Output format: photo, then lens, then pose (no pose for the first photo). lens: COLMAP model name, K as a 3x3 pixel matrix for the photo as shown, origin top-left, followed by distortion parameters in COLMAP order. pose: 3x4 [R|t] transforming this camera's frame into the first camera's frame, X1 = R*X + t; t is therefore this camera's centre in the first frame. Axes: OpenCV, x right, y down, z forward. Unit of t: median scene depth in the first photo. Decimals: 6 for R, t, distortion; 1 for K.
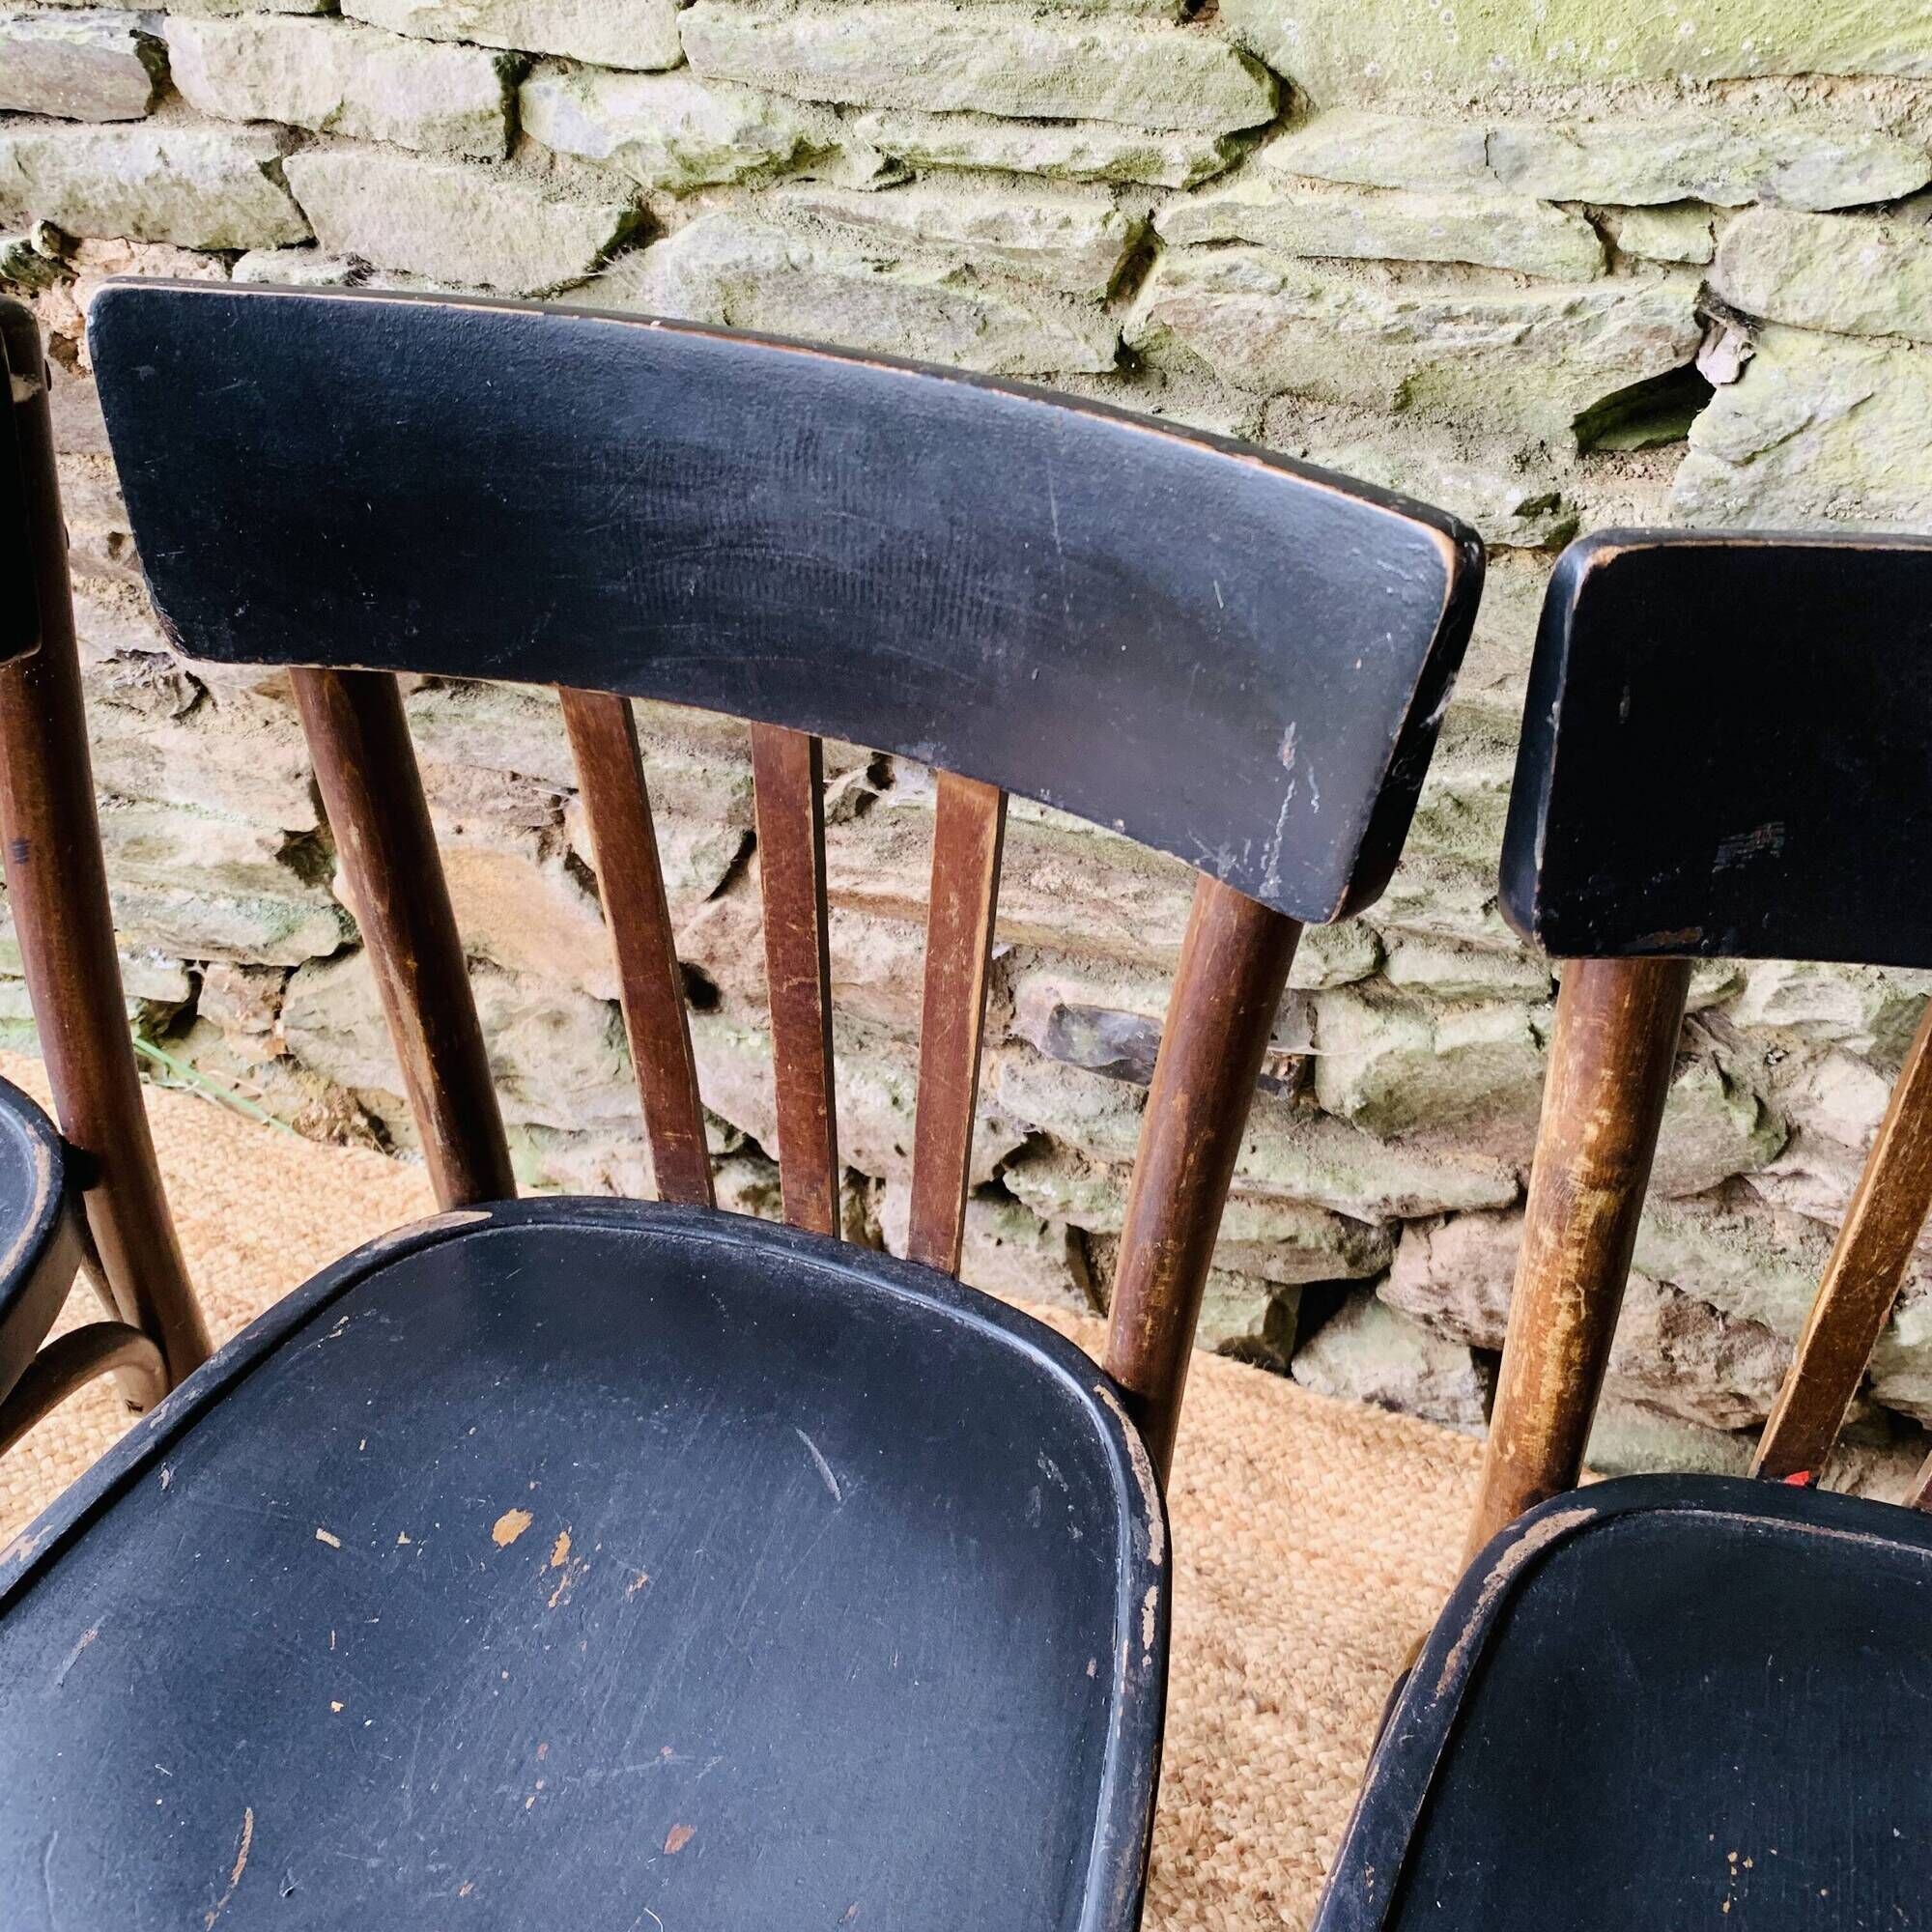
lens RADIAL K [[1975.8, 0, 992.7], [0, 1975.8, 936.1], [0, 0, 1]] dist [0.001141, 0.000000]
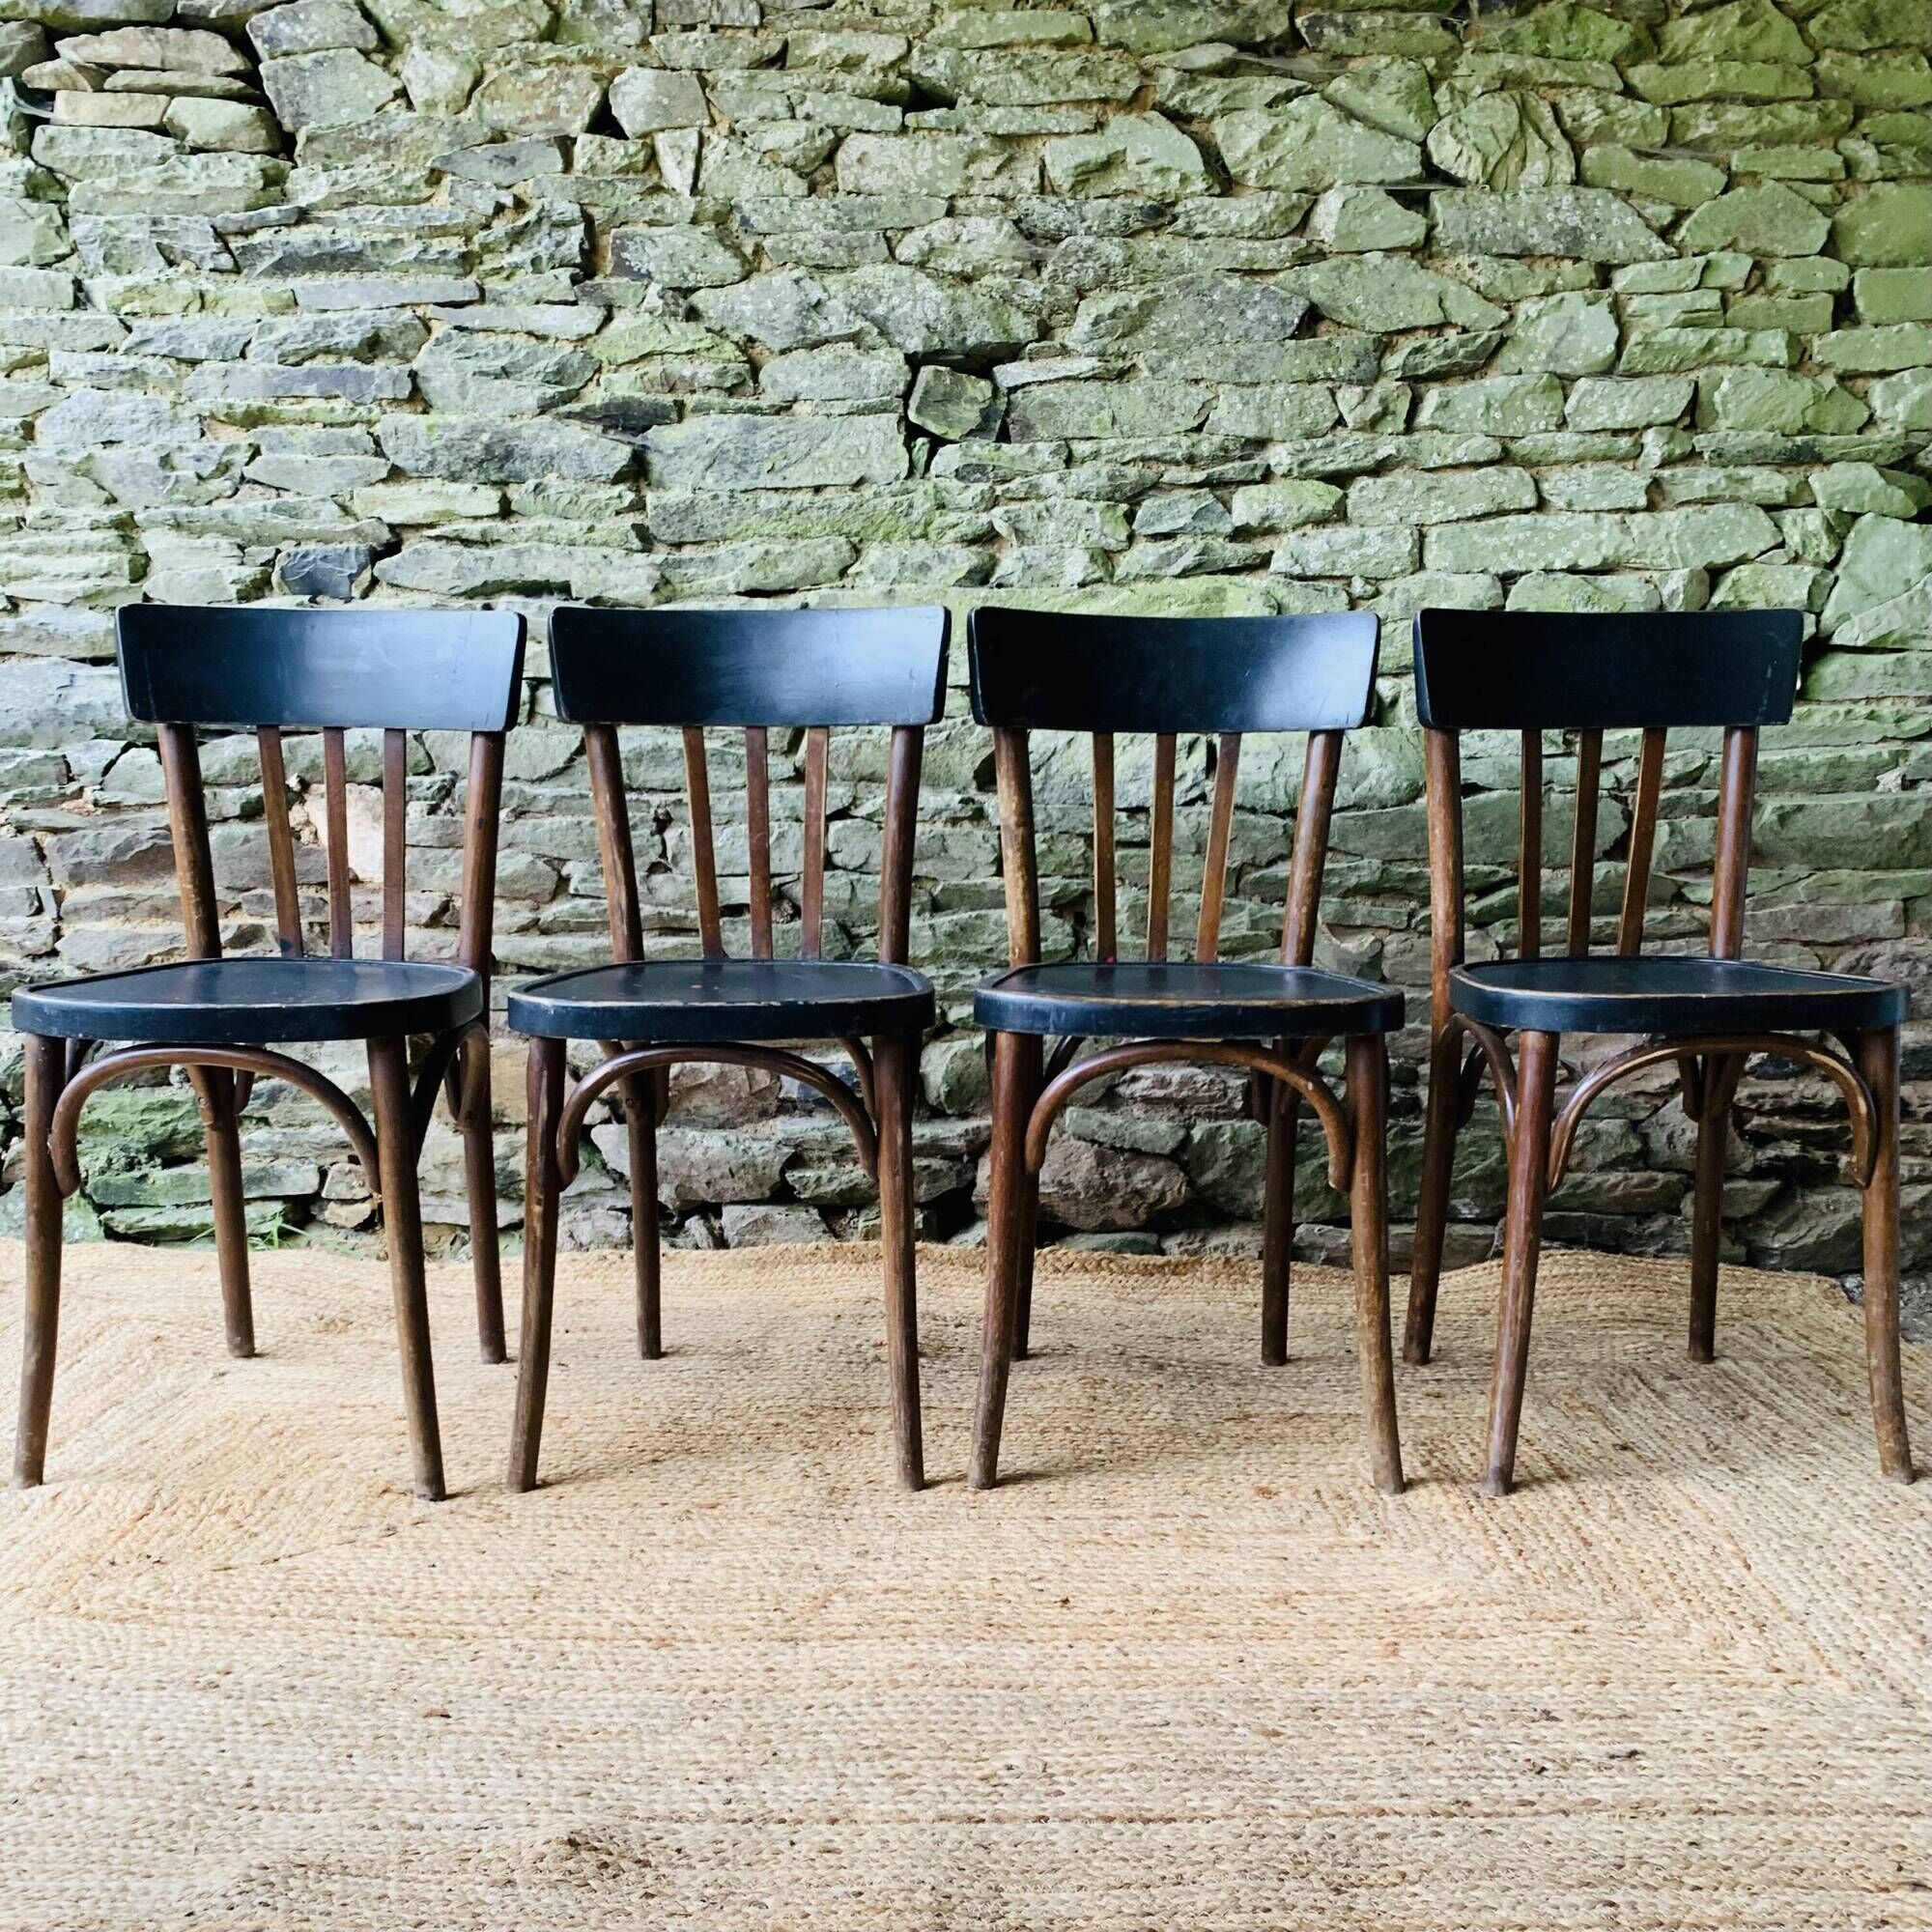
lens RADIAL K [[1977.1, 0, 951.6], [0, 1977.1, 1205.6], [0, 0, 1]] dist [0.052474, 0.000000]
pose [[0.960291, -0.090902, 0.263776, -0.455116], [0.196457, 0.891620, -0.407945, 1.251324], [-0.198104, 0.443567, 0.874073, -0.982788]]
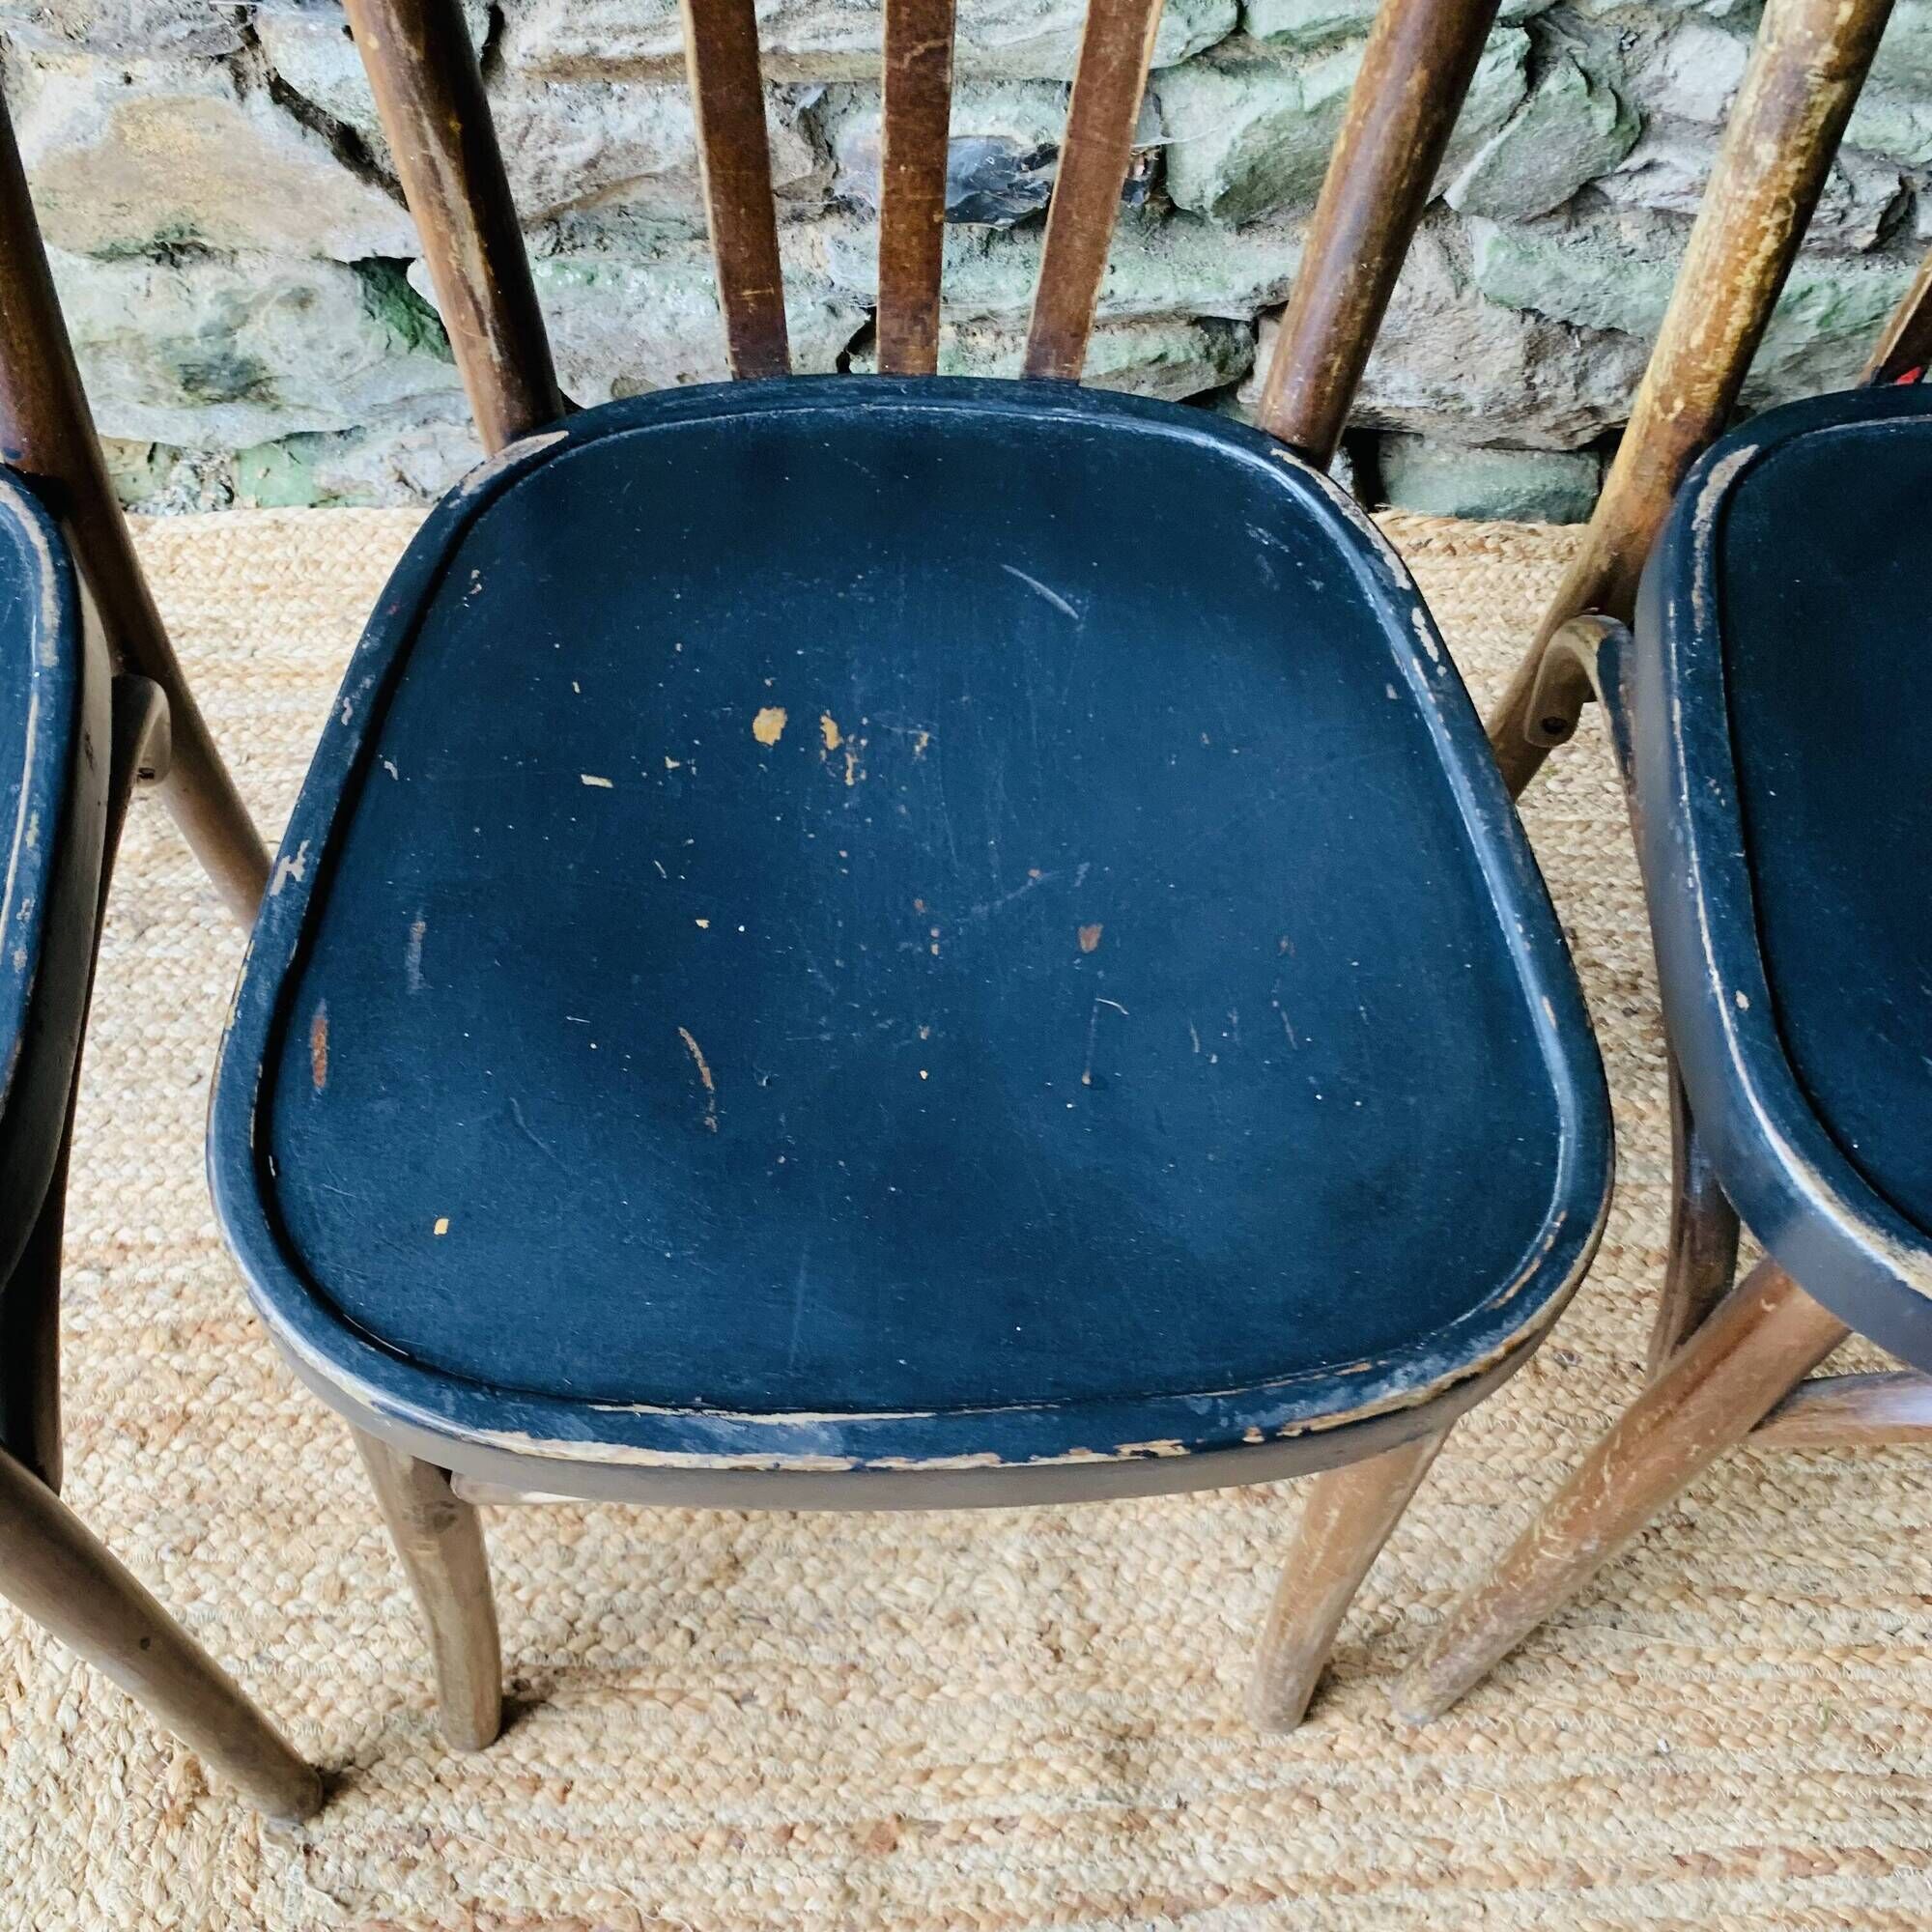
lens RADIAL K [[1975.8, 0, 953.1], [0, 1975.8, 961.6], [0, 0, 1]] dist [0.001141, 0.000000]
pose [[0.943627, -0.276970, 0.181260, -0.242525], [0.192696, 0.904890, 0.379529, 0.040101], [-0.269138, -0.323206, 0.907250, 0.054529]]
